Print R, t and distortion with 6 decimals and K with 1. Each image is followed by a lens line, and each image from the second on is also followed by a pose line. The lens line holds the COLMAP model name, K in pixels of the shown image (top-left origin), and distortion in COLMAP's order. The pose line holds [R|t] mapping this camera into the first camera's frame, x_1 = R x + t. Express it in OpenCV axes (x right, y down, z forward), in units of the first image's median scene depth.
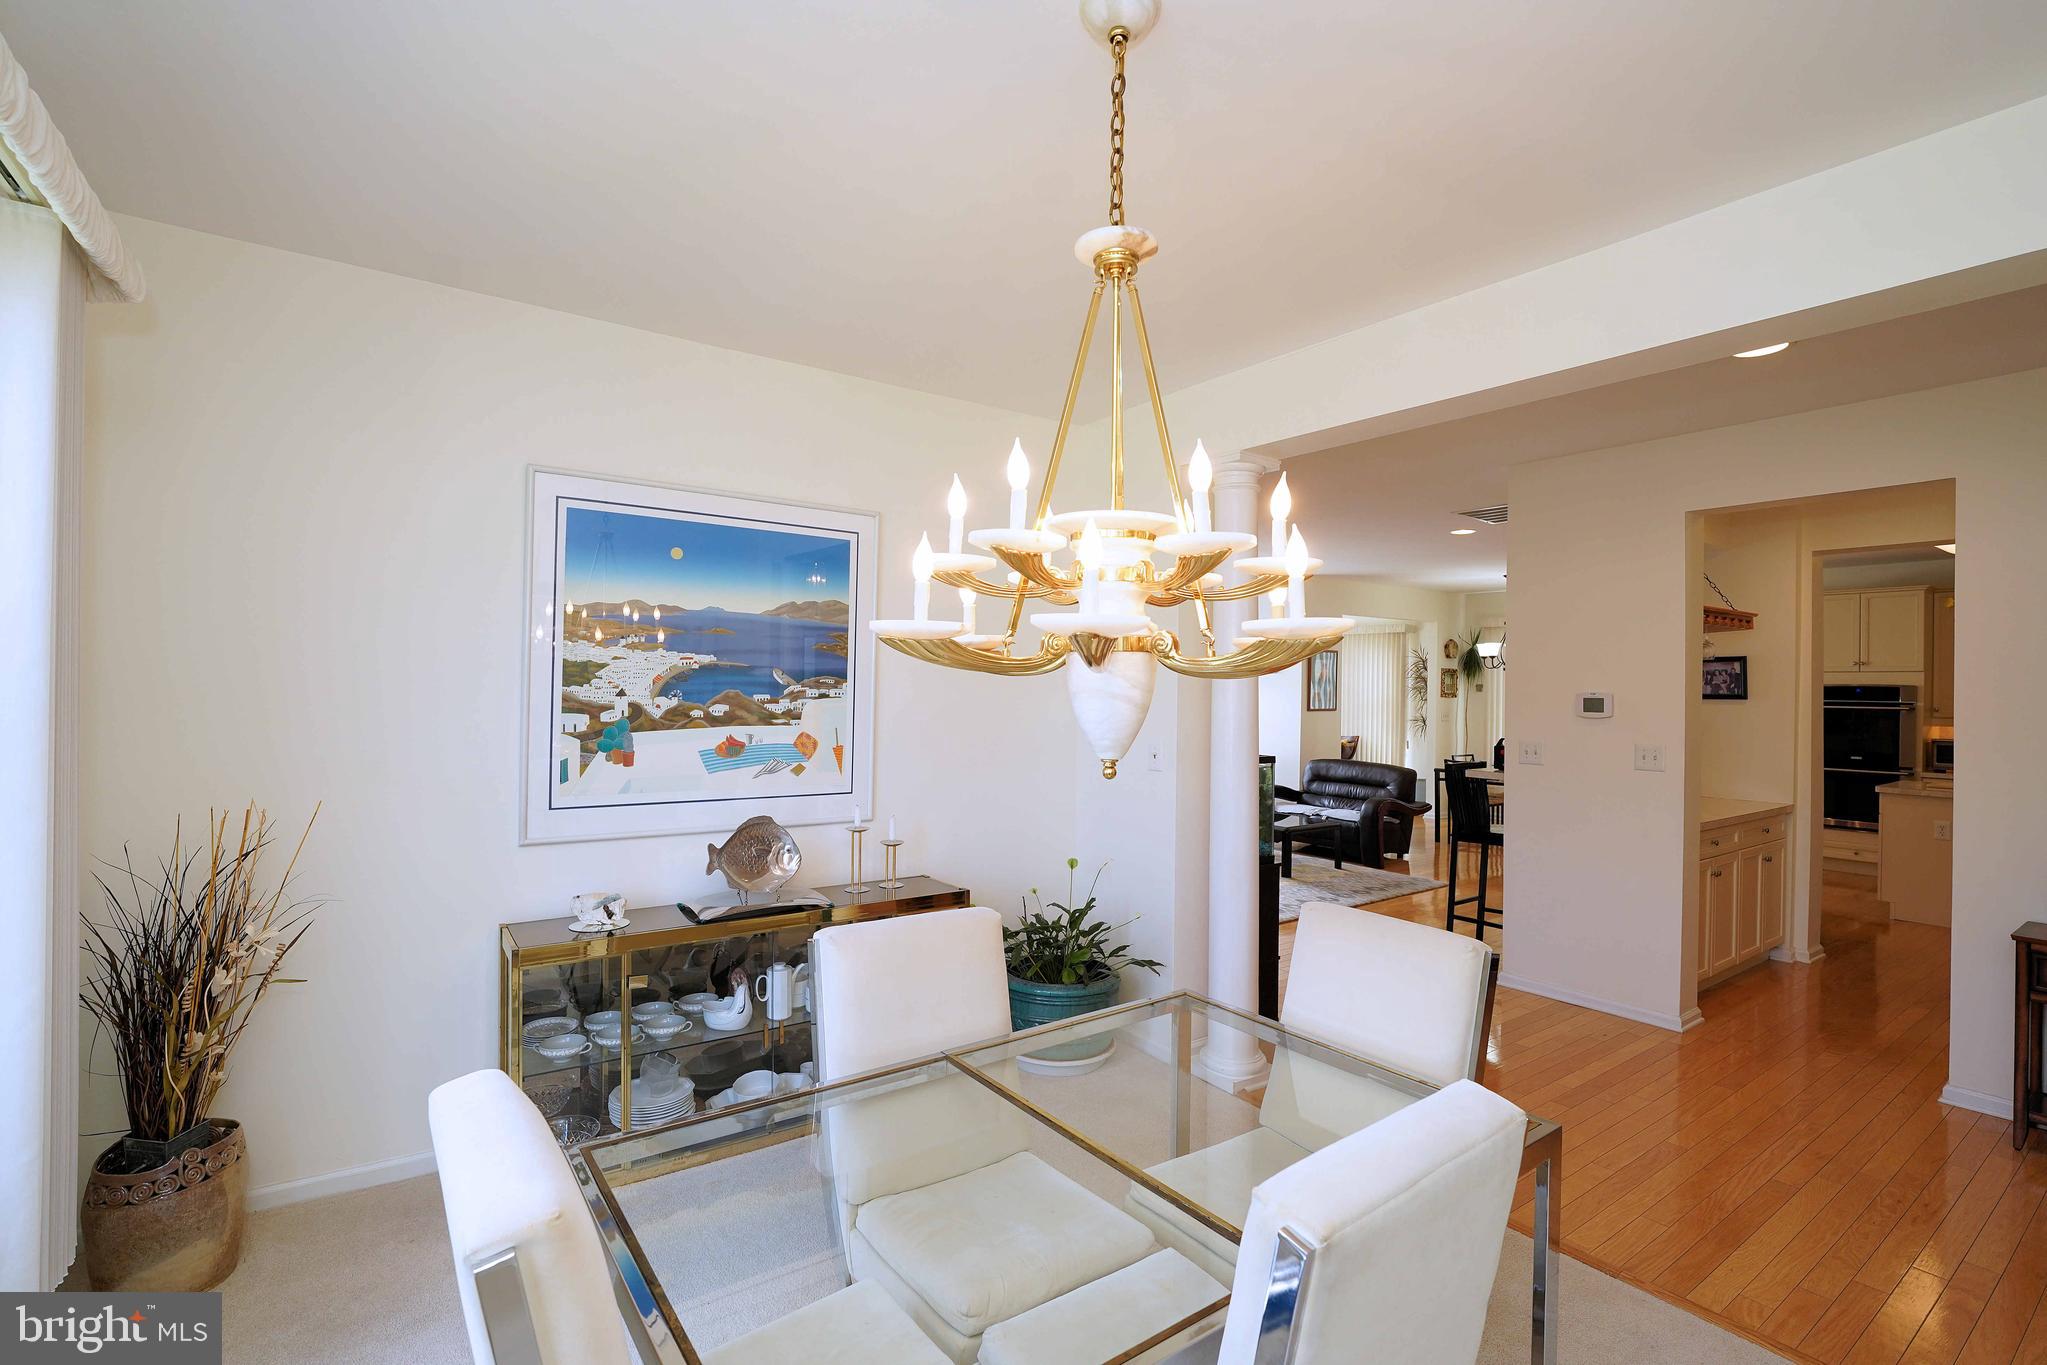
lens RADIAL K [[910.5, 0, 1053.9], [0, 910.5, 684.6], [0, 0, 1]] dist [-0.003988, 0.000446]
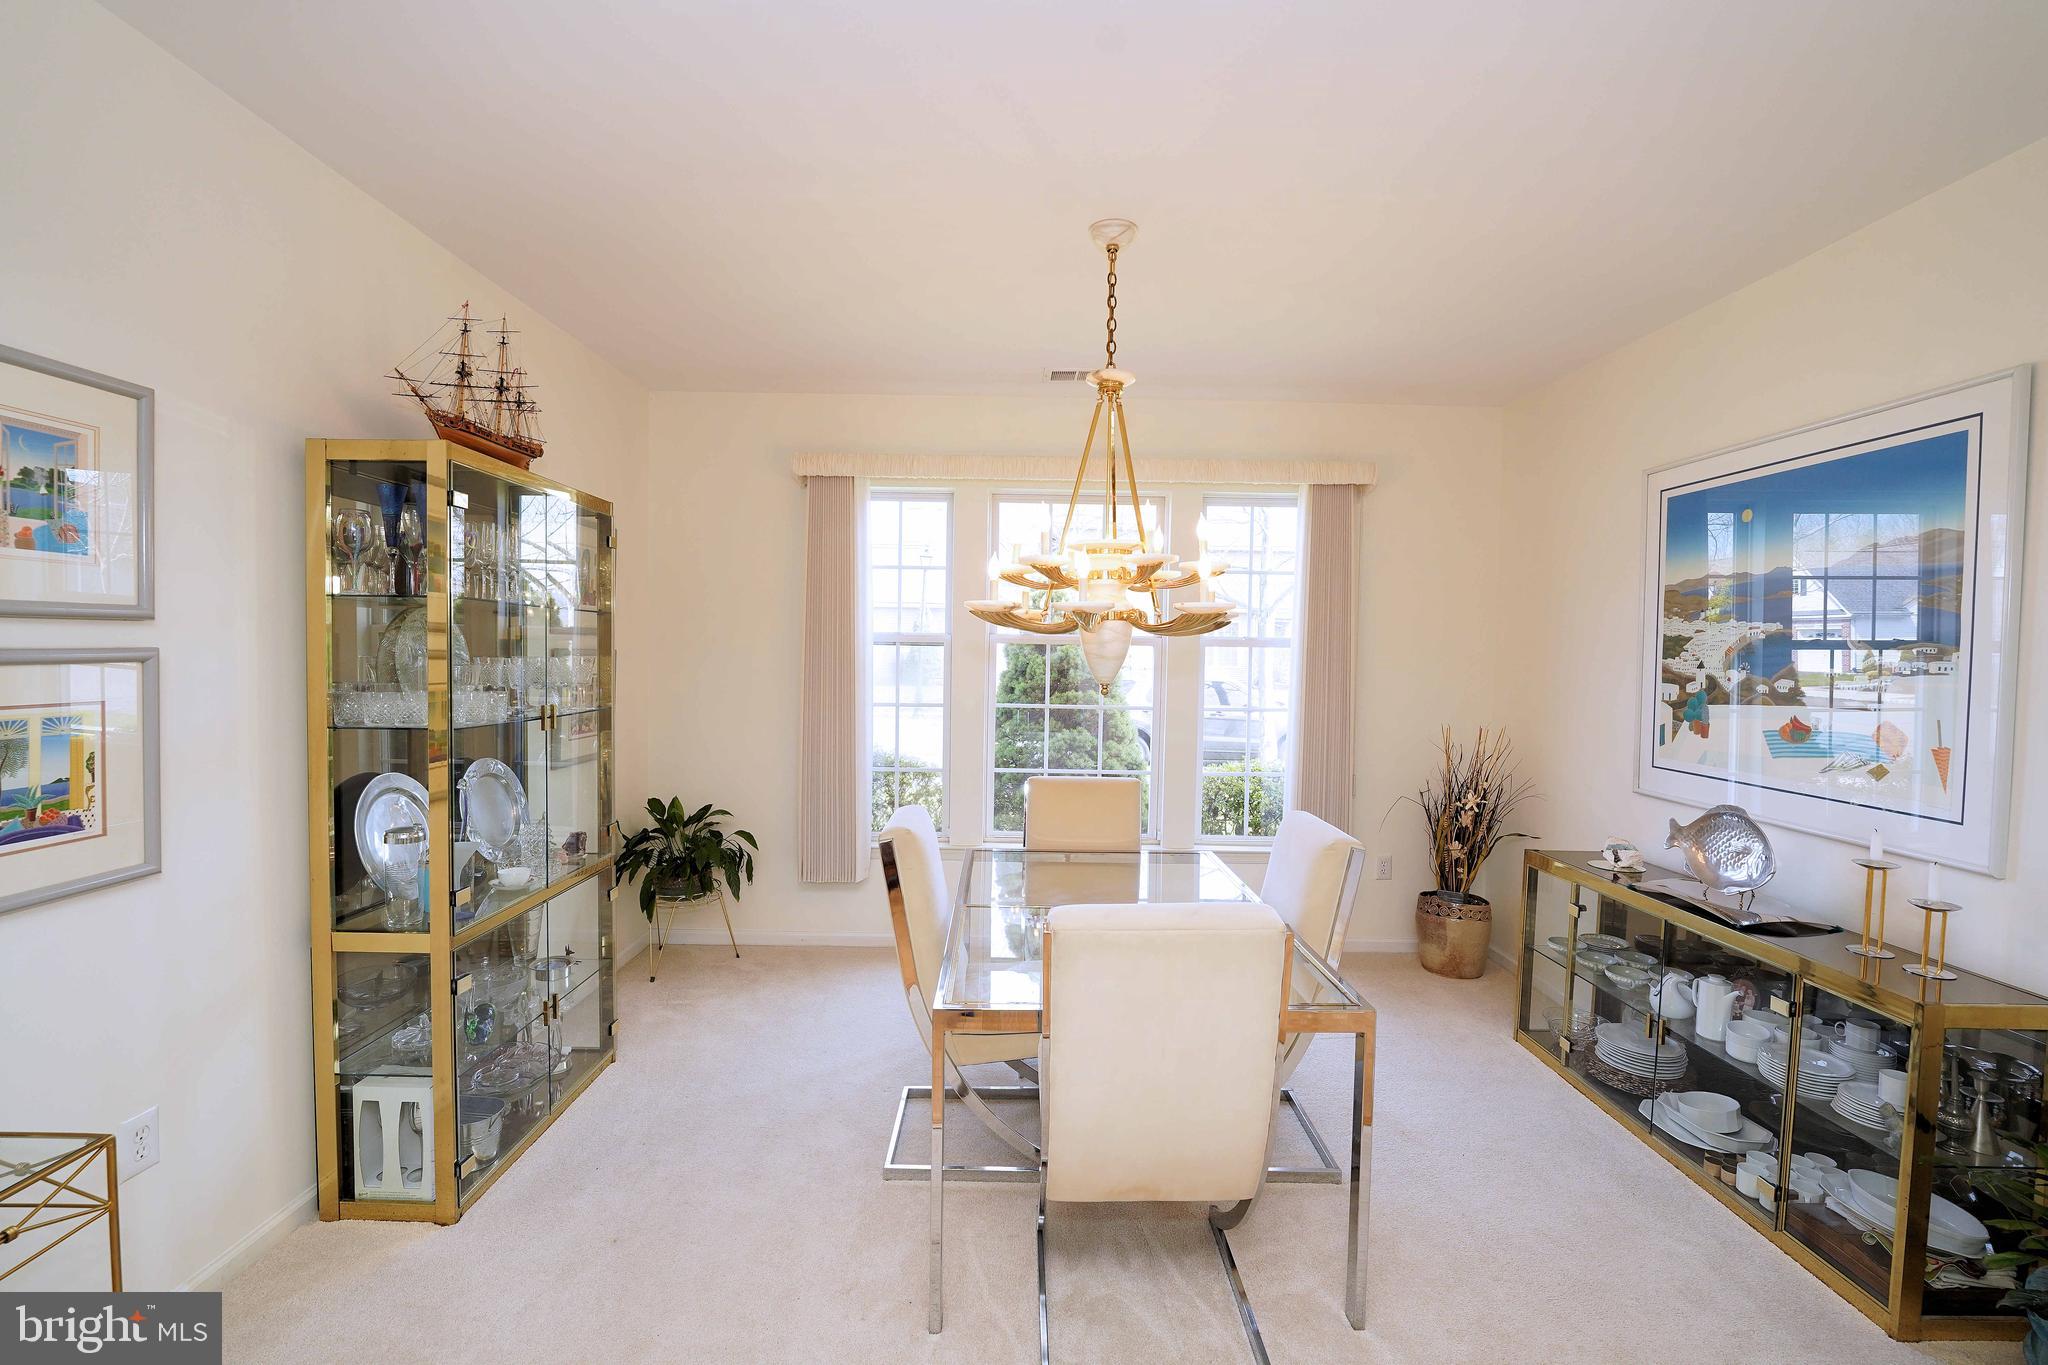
lens RADIAL K [[910.9, 0, 1019.6], [0, 910.9, 689.3], [0, 0, 1]] dist [-0.003988, 0.000446]
pose [[-0.580234, 0.010751, -0.814379, 0.715866], [-0.020333, 0.999410, 0.027681, 0.021041], [0.814196, 0.032620, -0.579673, 0.867889]]
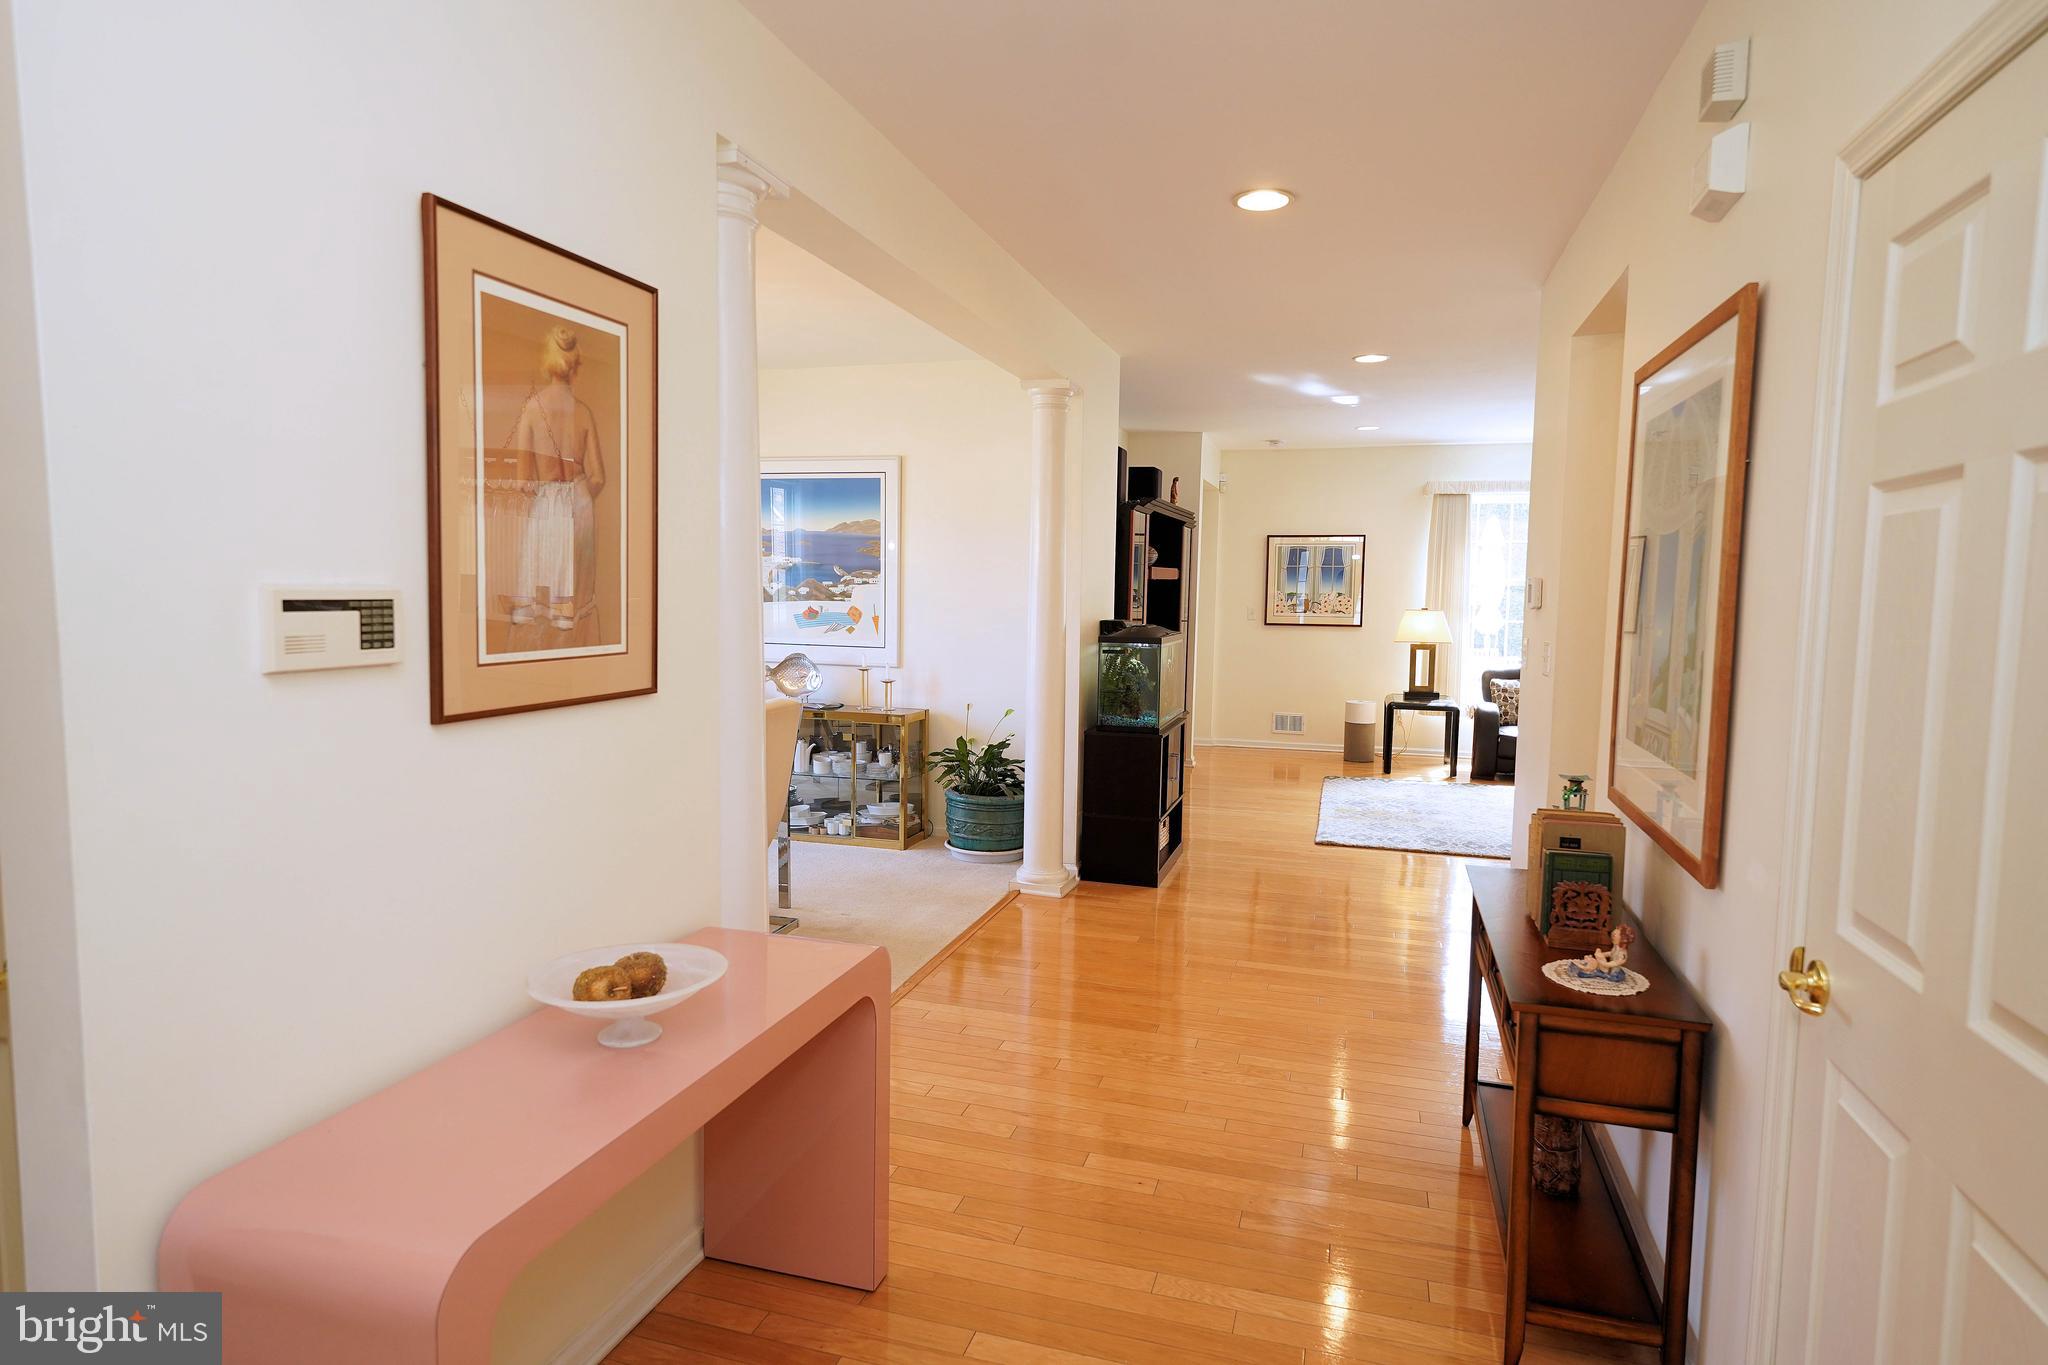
lens RADIAL K [[1092.6, 0, 1026.0], [0, 1092.6, 679.1], [0, 0, 1]] dist [-0.000387, -0.000040]
pose [[0.598909, 0.059984, -0.798568, 1.422123], [0.000069, 0.997187, 0.074954, 0.037393], [0.800817, -0.044946, 0.597220, 0.115506]]
